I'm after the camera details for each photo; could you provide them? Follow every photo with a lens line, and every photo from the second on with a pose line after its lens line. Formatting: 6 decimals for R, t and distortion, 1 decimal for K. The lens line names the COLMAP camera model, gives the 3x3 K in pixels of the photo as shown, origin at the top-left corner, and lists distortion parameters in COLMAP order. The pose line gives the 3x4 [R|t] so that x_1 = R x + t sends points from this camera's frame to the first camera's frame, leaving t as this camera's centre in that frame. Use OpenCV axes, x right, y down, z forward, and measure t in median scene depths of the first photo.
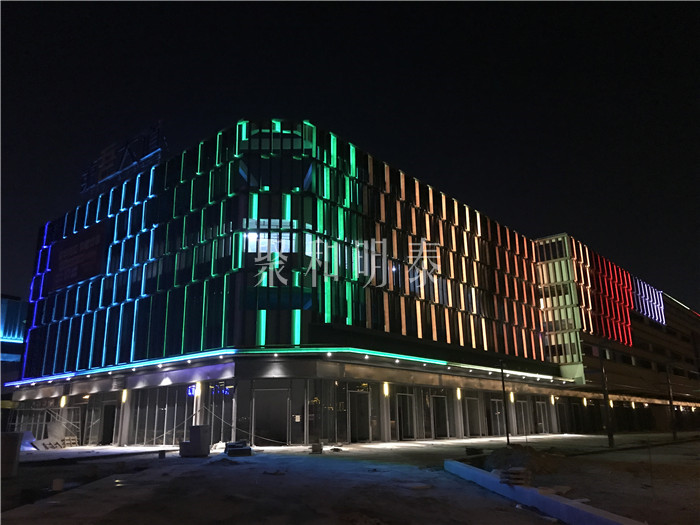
lens RADIAL K [[576.7, 0, 350.1], [0, 576.7, 252.1], [0, 0, 1]] dist [0.007214, -0.014811]
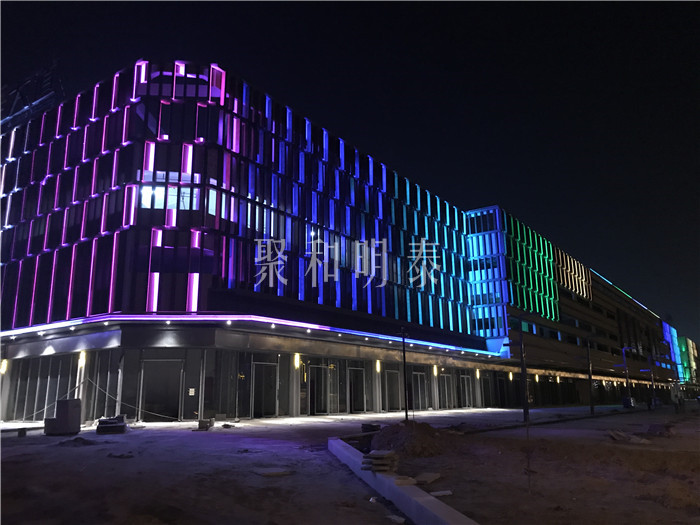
lens RADIAL K [[576.7, 0, 350.1], [0, 576.7, 252.1], [0, 0, 1]] dist [0.007214, -0.014811]
pose [[0.995367, 0.024484, 0.092976, 0.058200], [-0.028435, 0.998738, 0.041409, 0.021008], [-0.091845, -0.043861, 0.994807, 0.072372]]
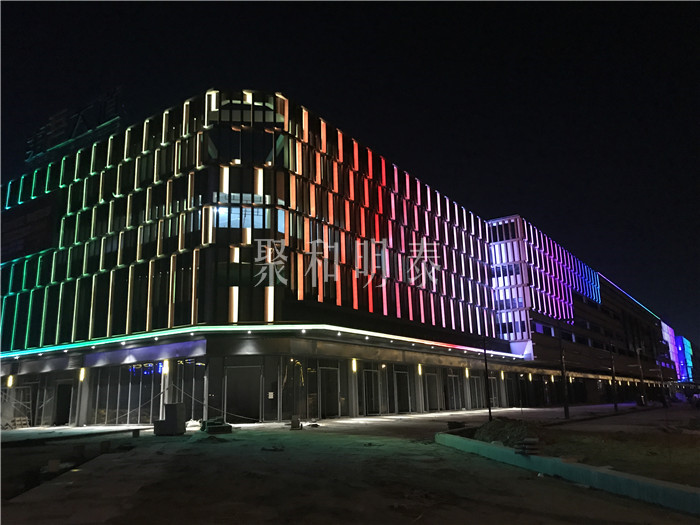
lens RADIAL K [[576.7, 0, 350.1], [0, 576.7, 252.1], [0, 0, 1]] dist [0.007214, -0.014811]
pose [[0.994203, 0.014189, 0.106583, -0.055977], [-0.018111, 0.999190, 0.035927, 0.003248], [-0.105987, -0.037649, 0.993655, 0.007031]]
